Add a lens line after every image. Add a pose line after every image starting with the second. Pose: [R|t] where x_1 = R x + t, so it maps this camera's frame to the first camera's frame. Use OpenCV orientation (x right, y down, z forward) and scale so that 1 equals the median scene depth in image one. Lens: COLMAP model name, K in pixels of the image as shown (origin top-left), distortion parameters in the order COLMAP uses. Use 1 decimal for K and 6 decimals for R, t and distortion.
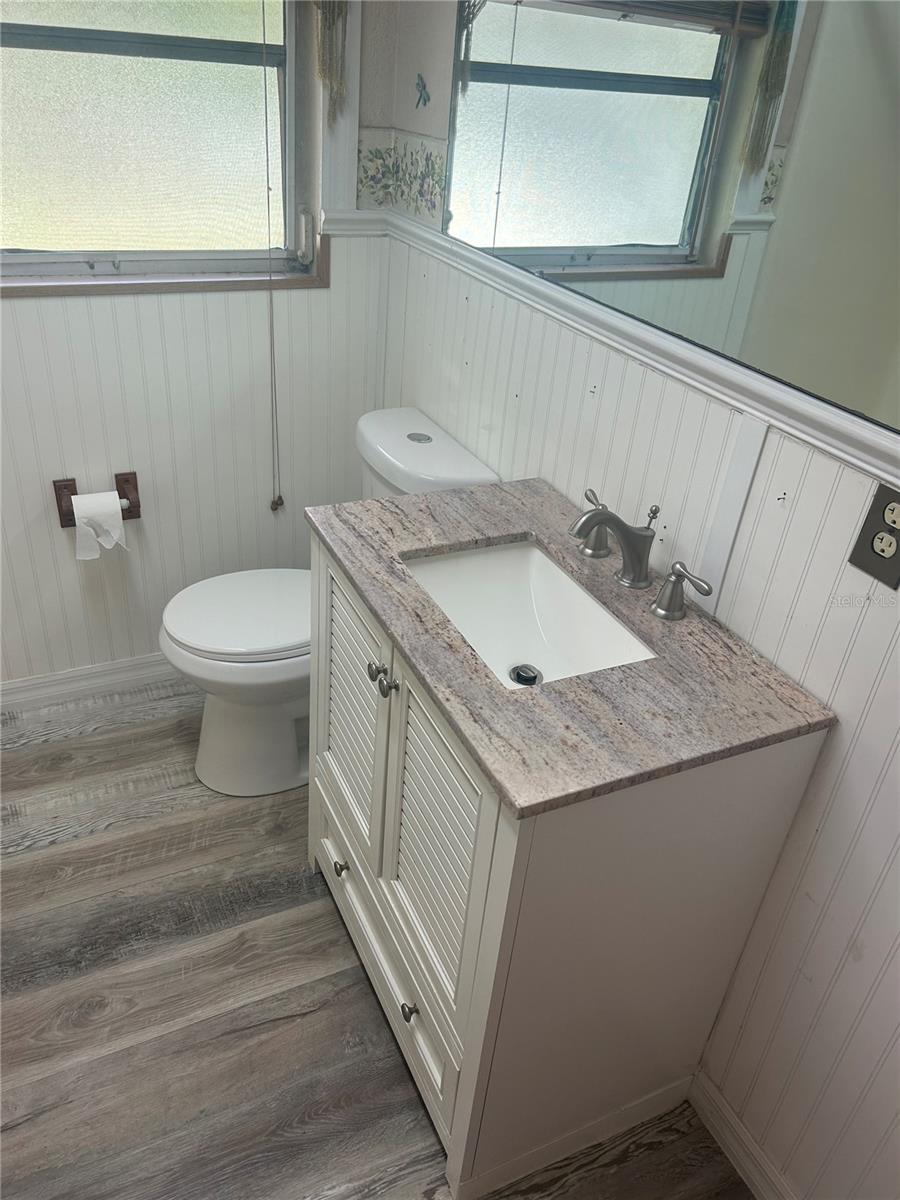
lens RADIAL K [[909.4, 0, 448.8], [0, 909.4, 603.2], [0, 0, 1]] dist [0.037756, -0.048981]
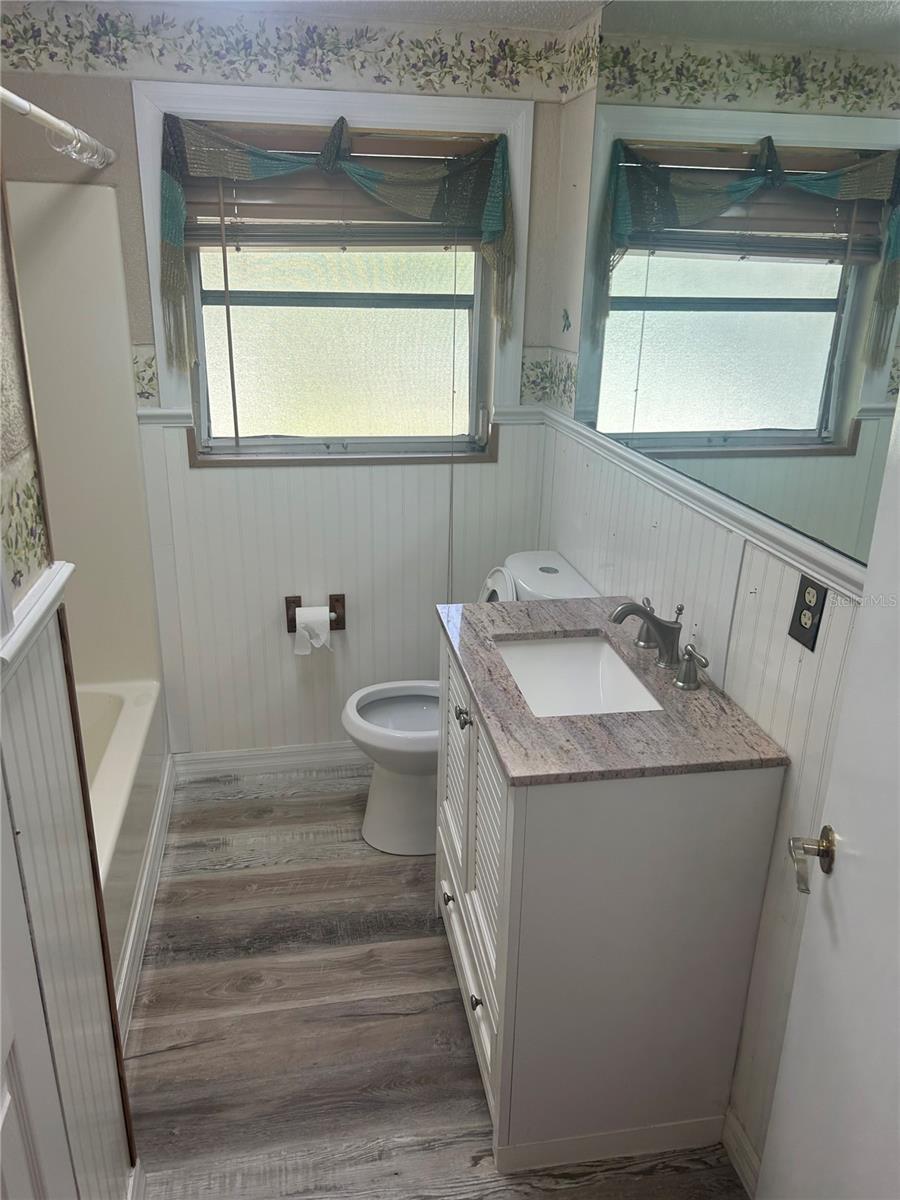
lens RADIAL K [[909.4, 0, 455.7], [0, 909.4, 606.1], [0, 0, 1]] dist [0.037756, -0.048981]
pose [[0.962811, 0.037457, -0.267567, 0.211123], [-0.090596, 0.977766, -0.189120, 0.137076], [0.254534, 0.206327, 0.944797, -0.255981]]
